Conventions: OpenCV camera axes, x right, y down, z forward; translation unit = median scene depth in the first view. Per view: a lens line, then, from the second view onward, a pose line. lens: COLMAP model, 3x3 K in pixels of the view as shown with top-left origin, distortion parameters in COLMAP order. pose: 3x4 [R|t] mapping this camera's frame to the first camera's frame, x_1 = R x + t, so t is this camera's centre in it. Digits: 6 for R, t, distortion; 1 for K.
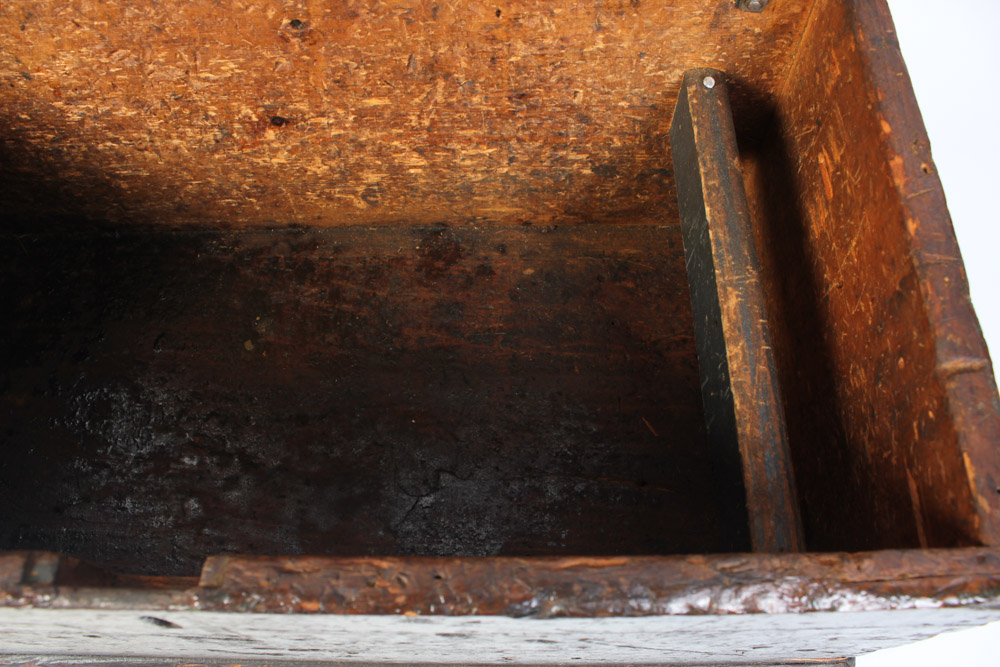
lens RADIAL K [[828.8, 0, 500.0], [0, 828.8, 333.5], [0, 0, 1]] dist [-0.178998, 0.149524]
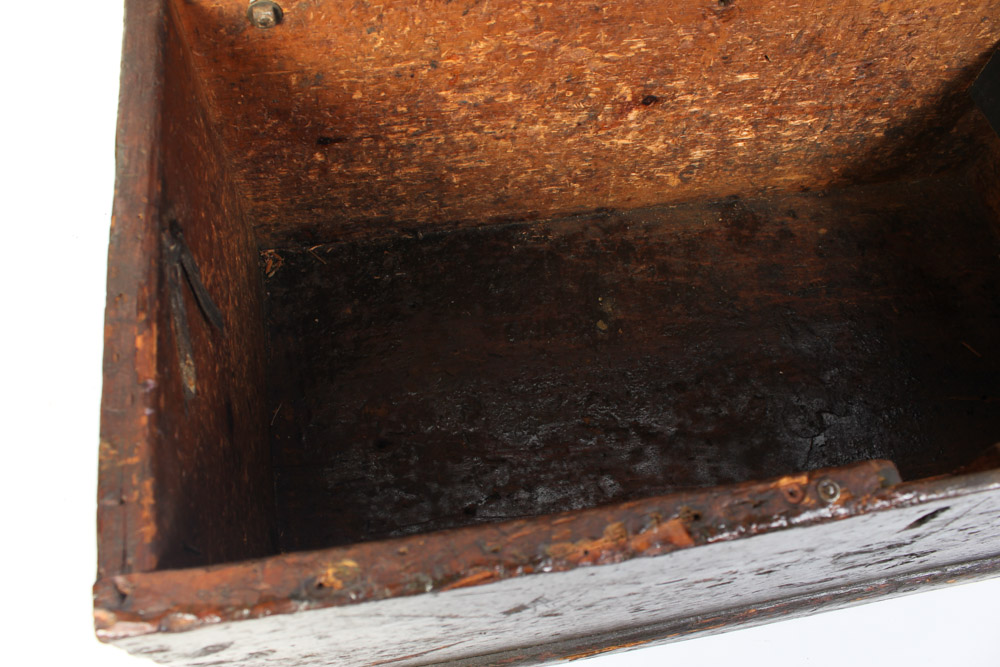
lens RADIAL K [[828.8, 0, 500.0], [0, 828.8, 333.5], [0, 0, 1]] dist [-0.178998, 0.149524]
pose [[0.983061, -0.121173, 0.137509, -0.558665], [0.125662, 0.991773, -0.024412, 0.033080], [-0.133419, 0.041278, 0.990200, -0.002088]]
